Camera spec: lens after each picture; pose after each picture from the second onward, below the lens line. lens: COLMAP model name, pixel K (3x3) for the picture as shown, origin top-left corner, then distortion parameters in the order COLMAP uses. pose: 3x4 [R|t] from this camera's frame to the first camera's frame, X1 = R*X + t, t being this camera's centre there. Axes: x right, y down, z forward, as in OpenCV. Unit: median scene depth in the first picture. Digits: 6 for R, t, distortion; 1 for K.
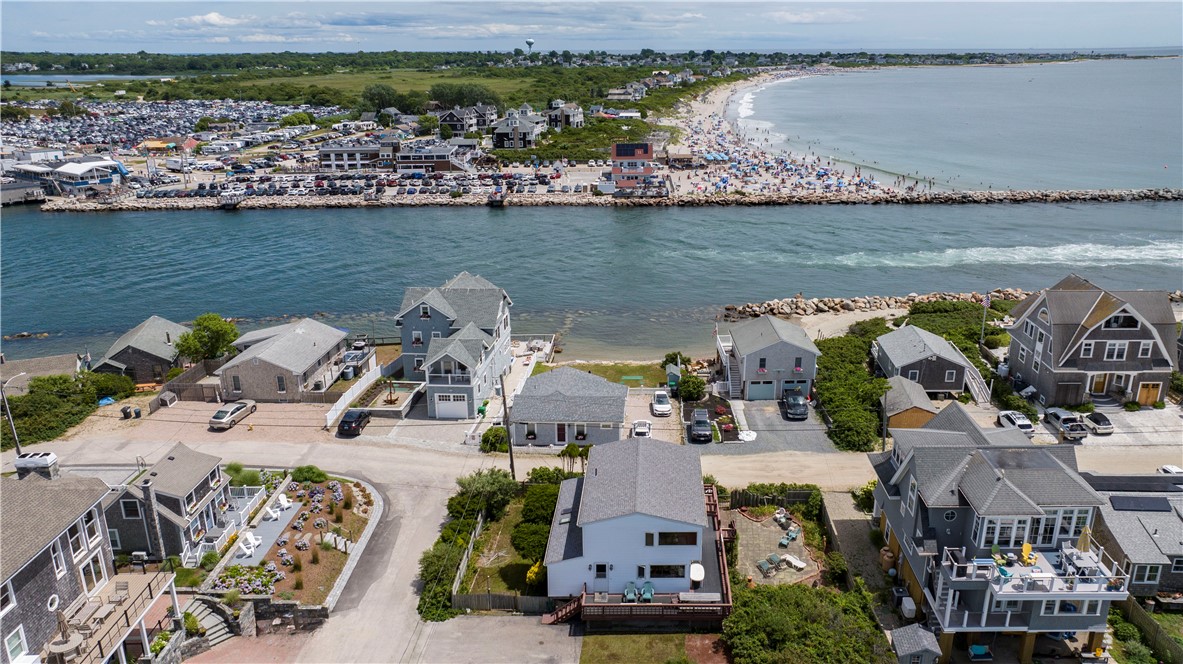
lens RADIAL K [[852.0, 0, 650.6], [0, 852.0, 330.8], [0, 0, 1]] dist [-0.020455, -0.000967]
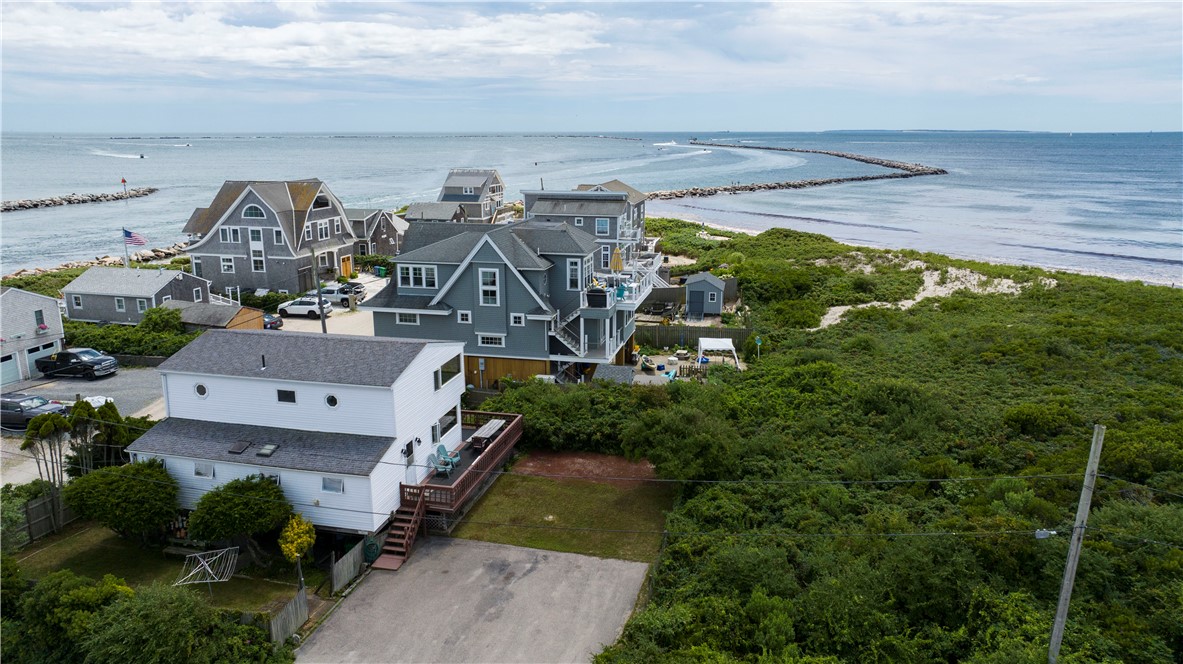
lens RADIAL K [[826.8, 0, 597.3], [0, 826.8, 330.8], [0, 0, 1]] dist [-0.029663, 0.018418]
pose [[0.213726, -0.223067, 0.951085, -0.330709], [0.302479, 0.940846, 0.152693, 0.074502], [-0.928885, 0.255049, 0.268556, 0.358020]]
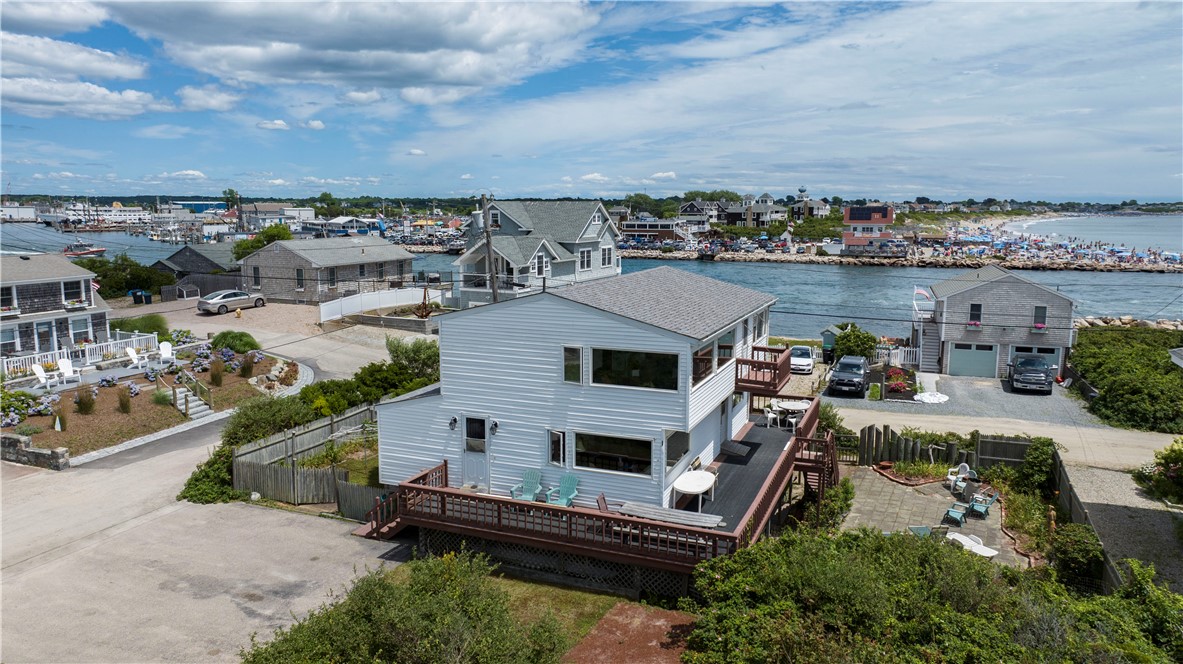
lens RADIAL K [[826.8, 0, 597.3], [0, 826.8, 330.8], [0, 0, 1]] dist [-0.029663, 0.018418]
pose [[0.928686, 0.061469, -0.365737, 0.085476], [-0.122176, 0.981827, -0.145217, 0.152281], [0.350164, 0.179546, 0.919320, 0.325340]]
